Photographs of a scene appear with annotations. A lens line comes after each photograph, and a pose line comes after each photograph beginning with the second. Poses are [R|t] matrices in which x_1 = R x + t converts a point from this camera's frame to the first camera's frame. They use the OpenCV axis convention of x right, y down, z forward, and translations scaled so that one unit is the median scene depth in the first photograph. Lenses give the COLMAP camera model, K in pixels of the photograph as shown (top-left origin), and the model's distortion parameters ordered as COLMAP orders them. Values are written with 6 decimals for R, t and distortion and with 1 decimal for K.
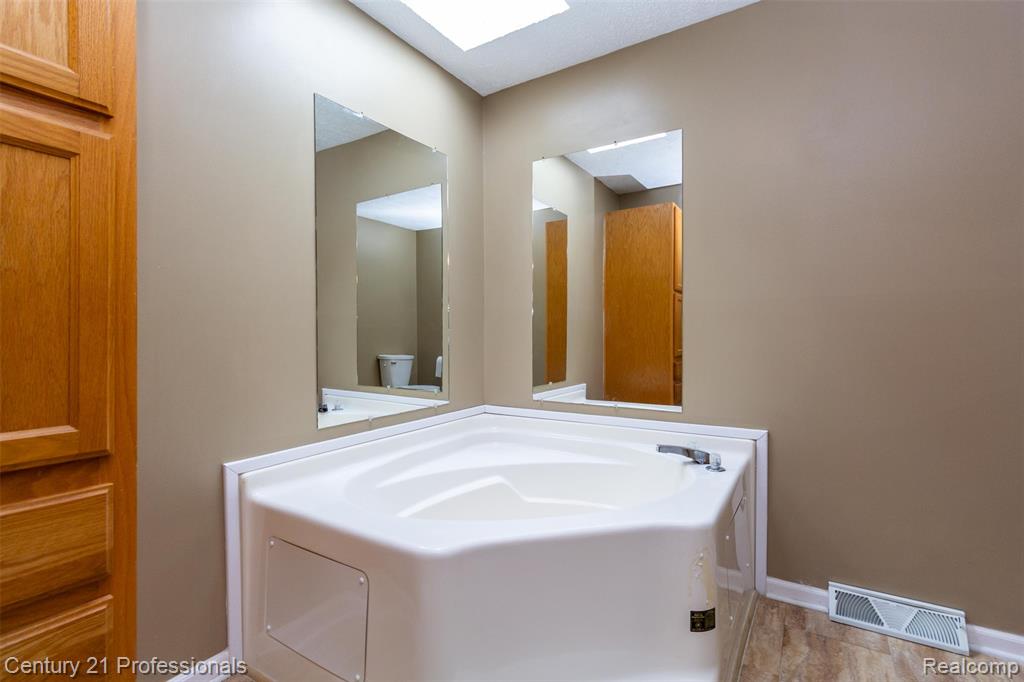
lens RADIAL K [[478.6, 0, 504.8], [0, 478.6, 337.2], [0, 0, 1]] dist [-0.000239, 0.000042]
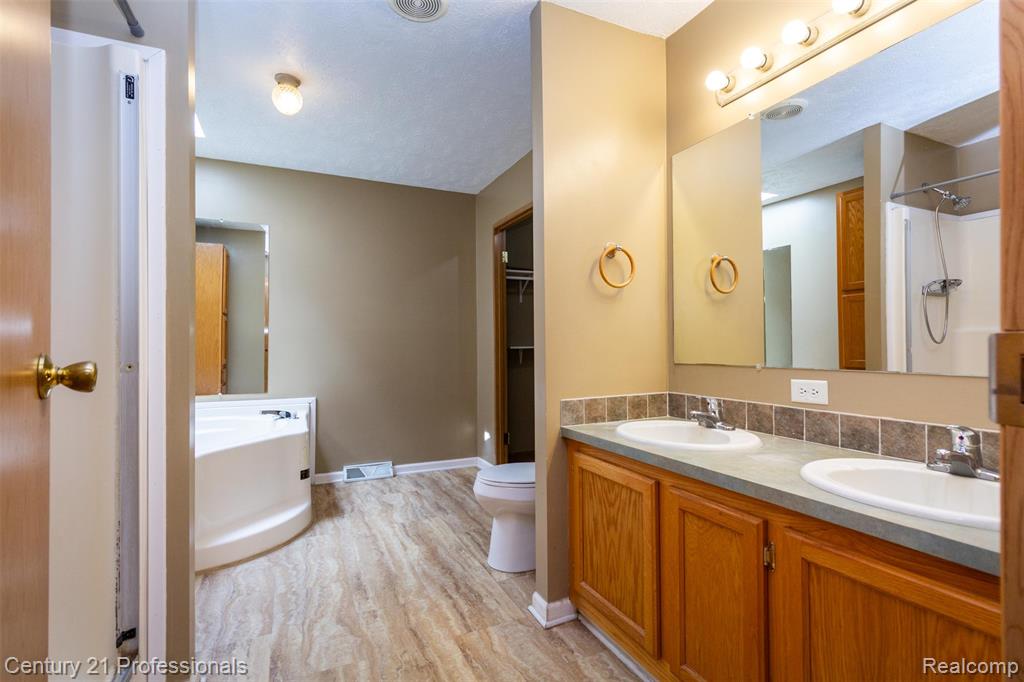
lens RADIAL K [[478.6, 0, 508.6], [0, 478.6, 343.8], [0, 0, 1]] dist [-0.000239, 0.000042]
pose [[0.540340, 0.008336, 0.841406, -0.691006], [0.004946, 0.999902, -0.013083, 0.008188], [-0.841432, 0.011231, 0.540246, -0.735814]]
